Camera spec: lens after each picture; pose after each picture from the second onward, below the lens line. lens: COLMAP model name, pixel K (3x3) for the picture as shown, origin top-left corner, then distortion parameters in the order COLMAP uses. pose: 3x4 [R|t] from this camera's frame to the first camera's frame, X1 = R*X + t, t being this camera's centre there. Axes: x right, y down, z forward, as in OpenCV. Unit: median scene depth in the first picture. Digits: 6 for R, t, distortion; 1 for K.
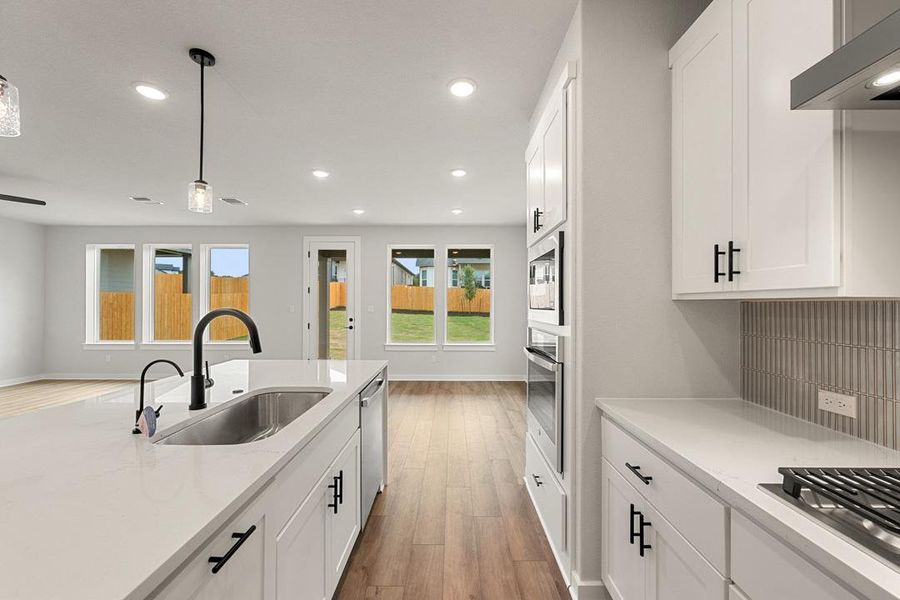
lens RADIAL K [[354.8, 0, 450.5], [0, 354.8, 303.4], [0, 0, 1]] dist [0.000346, -0.000220]
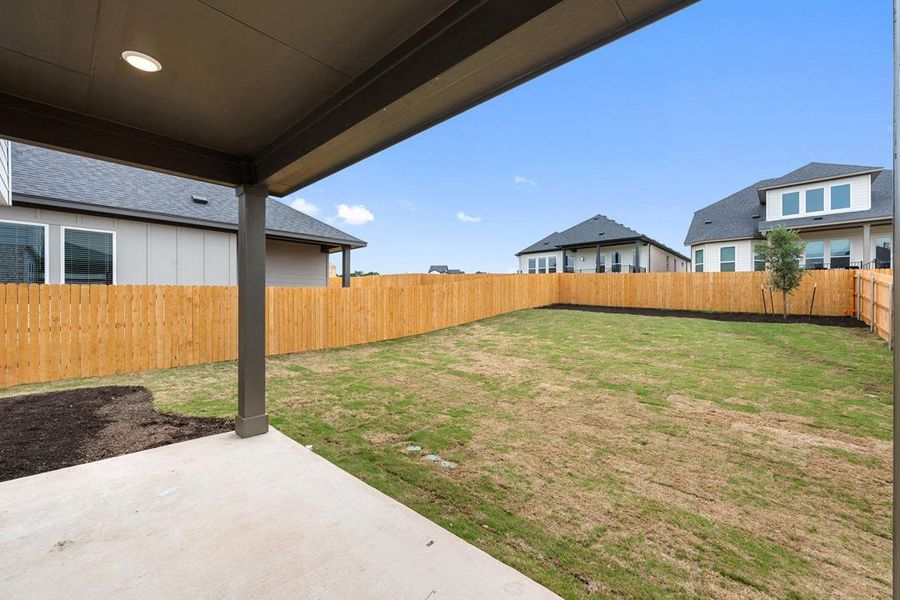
lens RADIAL K [[354.8, 0, 450.5], [0, 354.8, 303.4], [0, 0, 1]] dist [0.000346, -0.000220]
pose [[0.742469, 0.000940, -0.669879, 0.212440], [0.003199, 0.999983, 0.004948, 0.019285], [0.669872, -0.005816, 0.742454, 1.523288]]
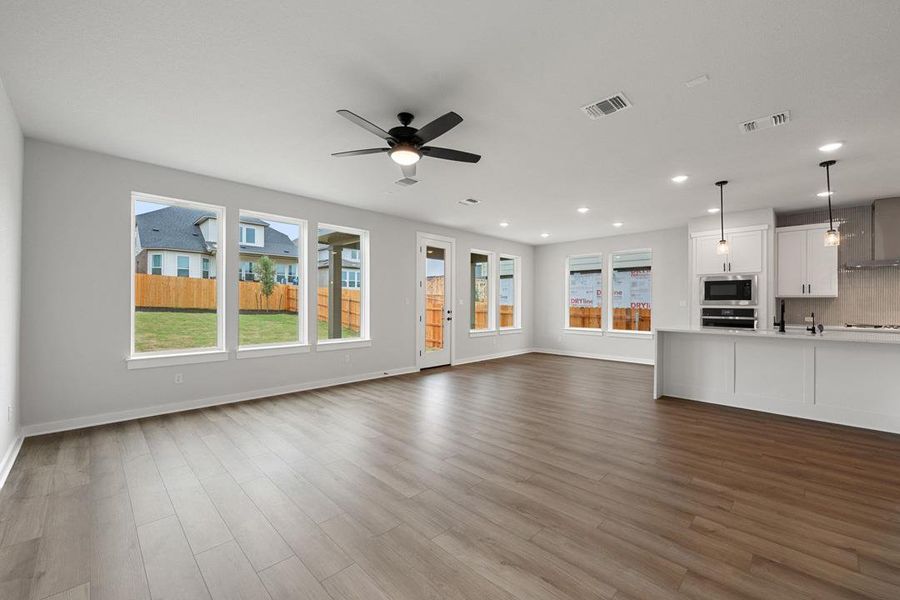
lens RADIAL K [[361.4, 0, 450.2], [0, 361.4, 303.2], [0, 0, 1]] dist [-0.002879, -0.000243]
pose [[0.701241, 0.002855, 0.712919, -1.455827], [-0.006140, 0.999979, 0.002035, 0.021191], [-0.712898, -0.005804, 0.701244, 0.266053]]
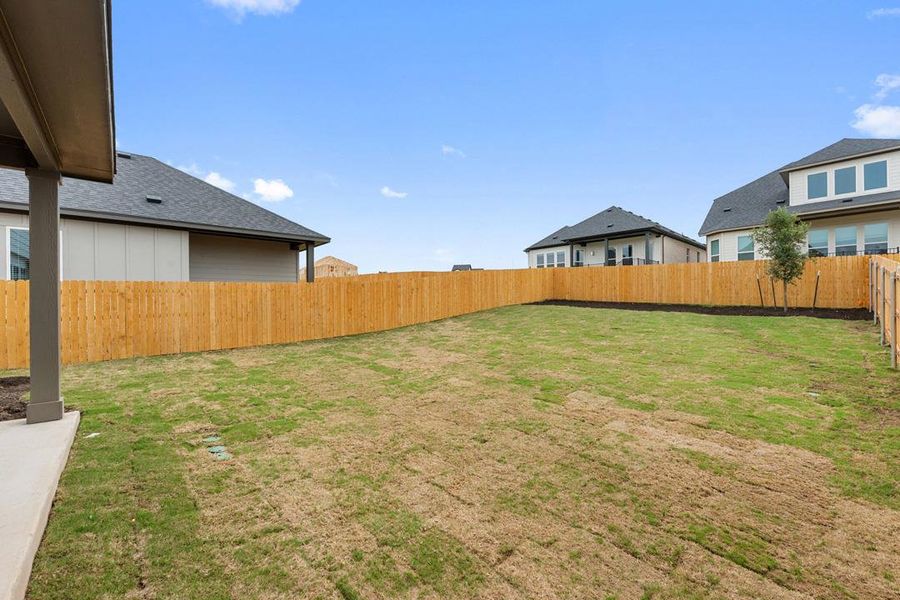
lens RADIAL K [[358.8, 0, 450.0], [0, 358.8, 300.0], [0, 0, 1]] dist [0.000263, 0.000036]
pose [[0.681466, -0.013194, -0.731731, 0.542704], [0.013311, 0.999896, -0.005634, 0.063917], [0.731729, -0.005901, 0.681571, 1.925600]]
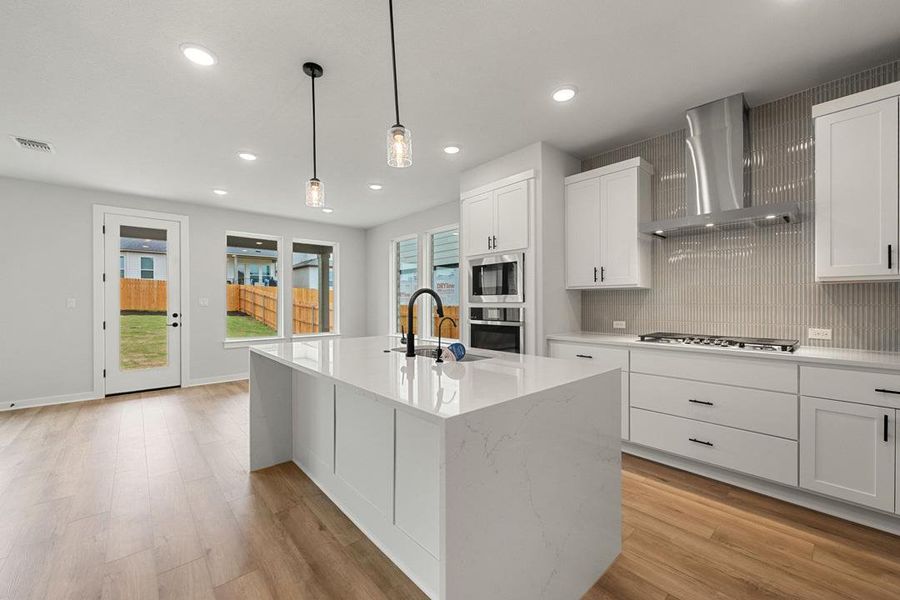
lens RADIAL K [[354.8, 0, 450.5], [0, 354.8, 303.4], [0, 0, 1]] dist [0.000346, -0.000220]
pose [[0.740979, -0.006758, 0.671494, -0.481403], [0.003987, 0.999976, 0.005664, 0.021379], [-0.671516, -0.001519, 0.740988, -0.058697]]
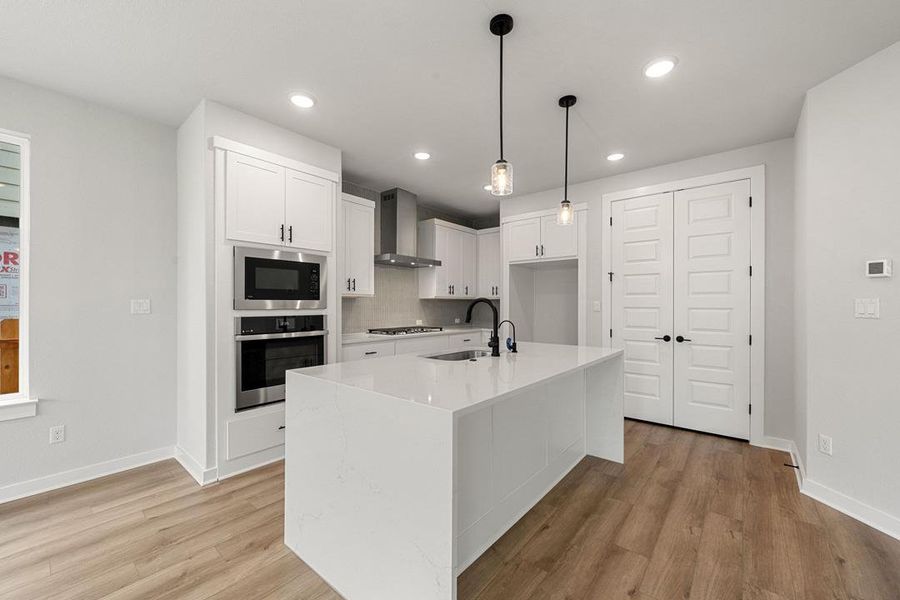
lens RADIAL K [[354.8, 0, 450.5], [0, 354.8, 303.4], [0, 0, 1]] dist [0.000346, -0.000220]
pose [[-0.774824, -0.002435, 0.632172, -0.499212], [-0.004067, 0.999991, -0.001133, 0.013149], [-0.632163, -0.003449, -0.774827, 0.757431]]
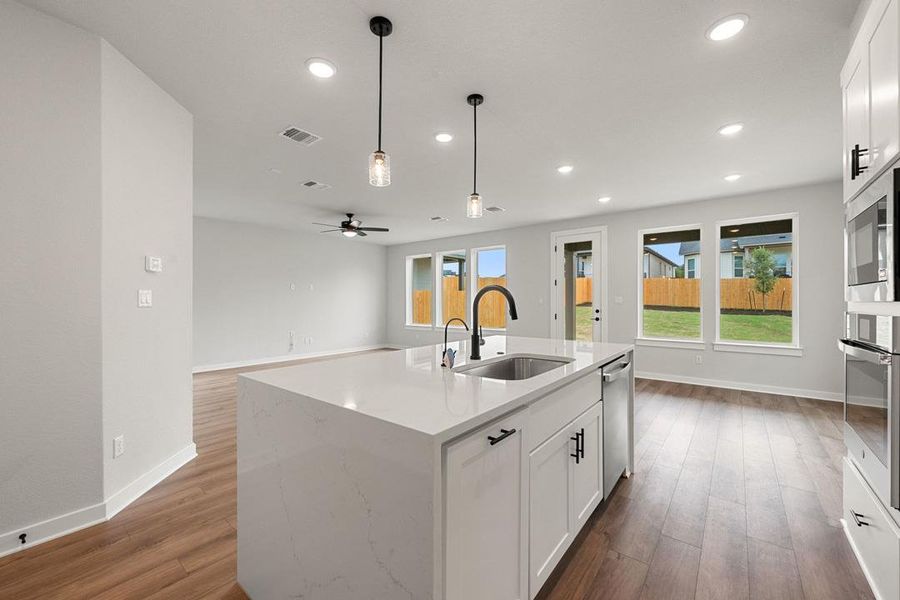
lens RADIAL K [[358.8, 0, 450.0], [0, 358.8, 300.0], [0, 0, 1]] dist [0.000263, 0.000036]
pose [[0.784941, -0.005089, -0.619549, 0.020336], [0.003596, 0.999987, -0.003658, 0.022824], [0.619560, 0.000644, 0.784949, -0.043797]]
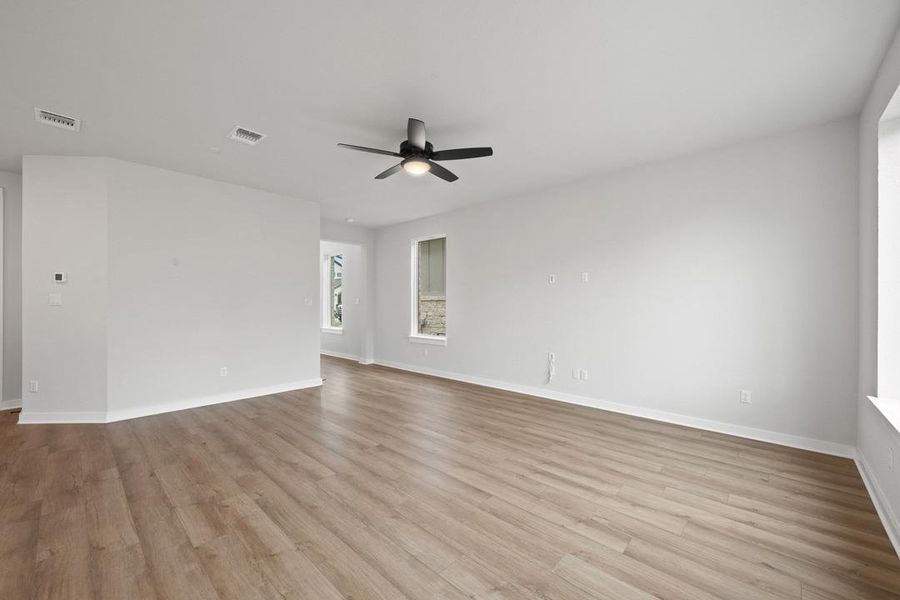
lens RADIAL K [[354.8, 0, 450.5], [0, 354.8, 303.4], [0, 0, 1]] dist [0.000346, -0.000220]
pose [[-0.673618, -0.002002, -0.739077, -0.631072], [-0.001109, 0.999998, -0.001698, 0.024992], [0.739079, -0.000324, -0.673619, 1.239748]]
